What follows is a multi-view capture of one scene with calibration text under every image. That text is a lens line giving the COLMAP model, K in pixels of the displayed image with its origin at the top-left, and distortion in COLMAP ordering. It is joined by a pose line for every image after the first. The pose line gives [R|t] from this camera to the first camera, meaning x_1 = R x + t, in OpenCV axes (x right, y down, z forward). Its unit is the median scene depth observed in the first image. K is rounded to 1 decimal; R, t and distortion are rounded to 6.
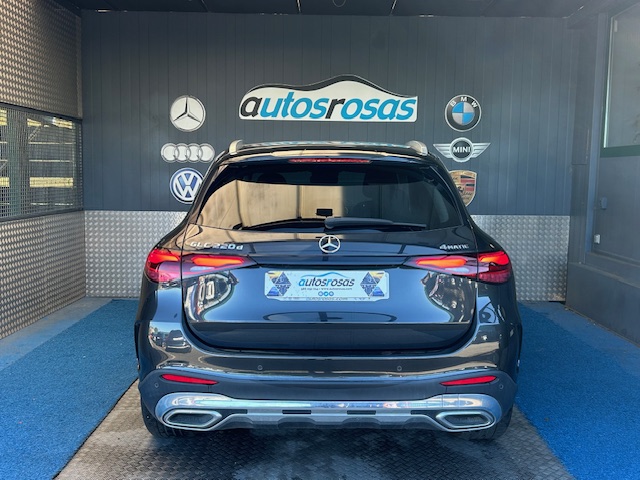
lens RADIAL K [[690.2, 0, 320.0], [0, 690.2, 240.0], [0, 0, 1]] dist [0.091829, -0.017623]
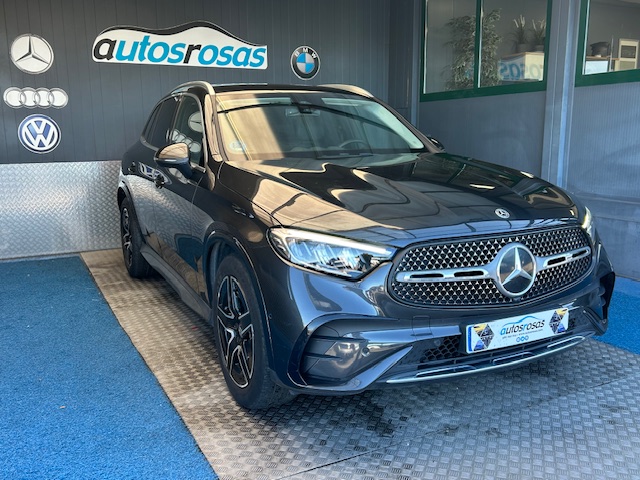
lens RADIAL K [[584.3, 0, 320.0], [0, 584.3, 240.0], [0, 0, 1]] dist [0.005175, 0.005182]
pose [[0.892386, -0.103467, 0.439252, -0.217672], [0.066206, 0.992846, 0.099363, 0.009424], [-0.446391, -0.059589, 0.892852, 0.128401]]
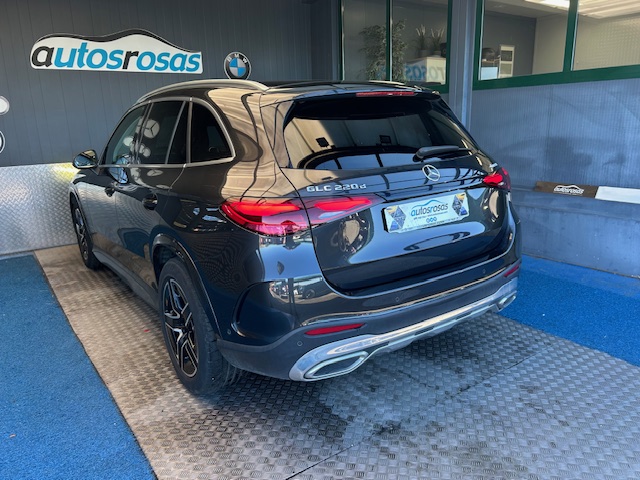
lens RADIAL K [[479.2, 0, 322.3], [0, 479.2, 242.1], [0, 0, 1]] dist [0.024738, -0.030654]
pose [[0.819866, -0.178225, 0.544110, -0.195870], [0.095498, 0.979573, 0.176967, -0.013147], [-0.564536, -0.093128, 0.820138, 0.174571]]
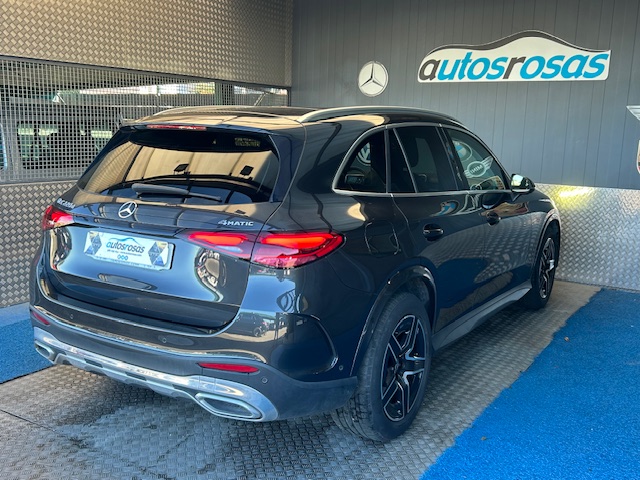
lens RADIAL K [[644.3, 0, 319.9], [0, 644.3, 243.4], [0, 0, 1]] dist [0.013697, -0.017761]
pose [[0.848454, 0.102370, -0.519274, 0.273358], [-0.065013, 0.993845, 0.089701, -0.017549], [0.525260, -0.042348, 0.849887, 0.122305]]
